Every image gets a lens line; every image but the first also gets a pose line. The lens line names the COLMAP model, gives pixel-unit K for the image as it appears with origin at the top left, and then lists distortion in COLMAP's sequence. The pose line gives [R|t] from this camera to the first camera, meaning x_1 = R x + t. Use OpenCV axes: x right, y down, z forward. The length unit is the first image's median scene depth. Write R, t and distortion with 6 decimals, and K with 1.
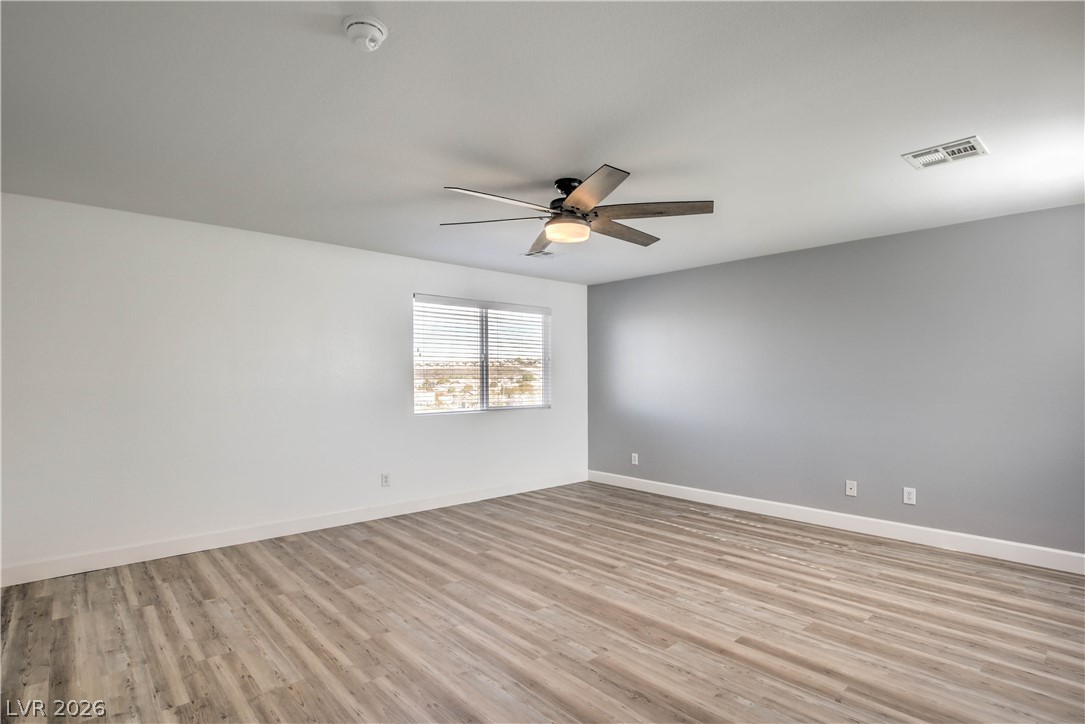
lens RADIAL K [[522.0, 0, 535.7], [0, 522.0, 364.3], [0, 0, 1]] dist [-0.018182, 0.000518]
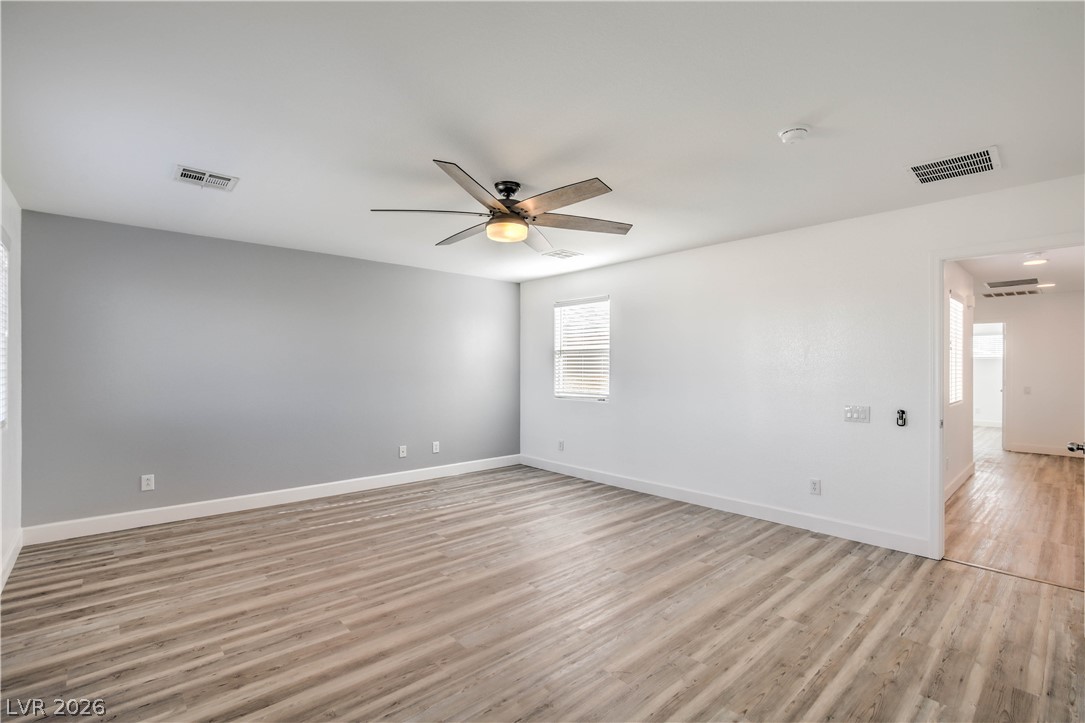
lens RADIAL K [[494.0, 0, 540.5], [0, 494.0, 375.4], [0, 0, 1]] dist [-0.028029, 0.005946]
pose [[0.016346, -0.019915, 0.999668, -0.727388], [-0.026440, 0.999443, 0.020342, 0.016144], [-0.999517, -0.026763, 0.015810, 0.748642]]
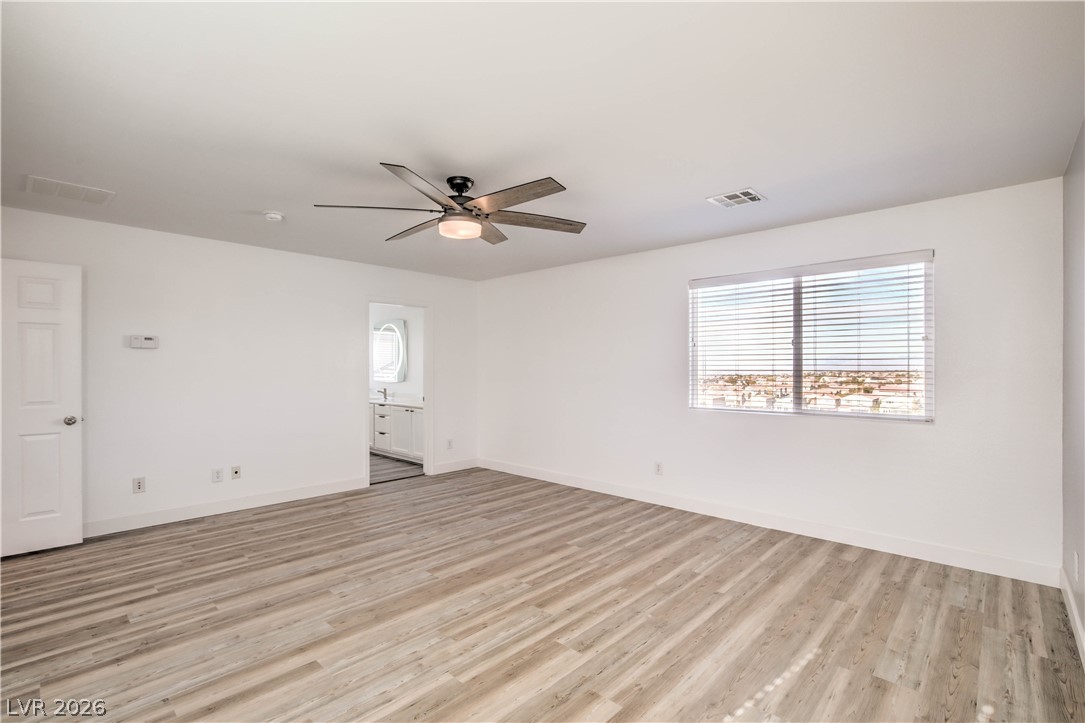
lens RADIAL K [[512.6, 0, 573.0], [0, 512.6, 362.4], [0, 0, 1]] dist [-0.020939, -0.000120]
pose [[0.121372, -0.010337, -0.992553, 0.874643], [0.023946, 0.999685, -0.007483, 0.019283], [0.992318, -0.022859, 0.121581, 0.893017]]
